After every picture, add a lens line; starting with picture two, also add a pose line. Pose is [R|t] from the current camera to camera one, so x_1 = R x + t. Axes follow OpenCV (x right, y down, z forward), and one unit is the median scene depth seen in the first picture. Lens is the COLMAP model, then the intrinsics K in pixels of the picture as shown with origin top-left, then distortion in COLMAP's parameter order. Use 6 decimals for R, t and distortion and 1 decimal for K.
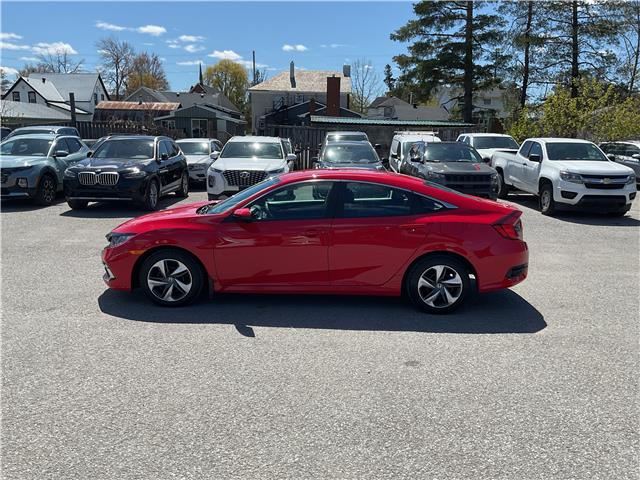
lens RADIAL K [[526.8, 0, 322.5], [0, 526.8, 245.0], [0, 0, 1]] dist [0.062910, -0.119131]
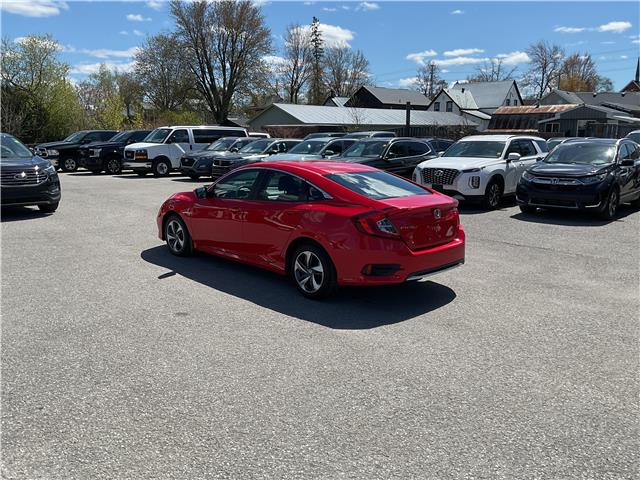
lens RADIAL K [[526.8, 0, 314.1], [0, 526.8, 242.6], [0, 0, 1]] dist [0.062910, -0.119131]
pose [[0.705852, 0.124121, -0.697400, 0.386850], [-0.133640, 0.990183, 0.040970, -0.009311], [0.695639, 0.064282, 0.715510, 0.105734]]
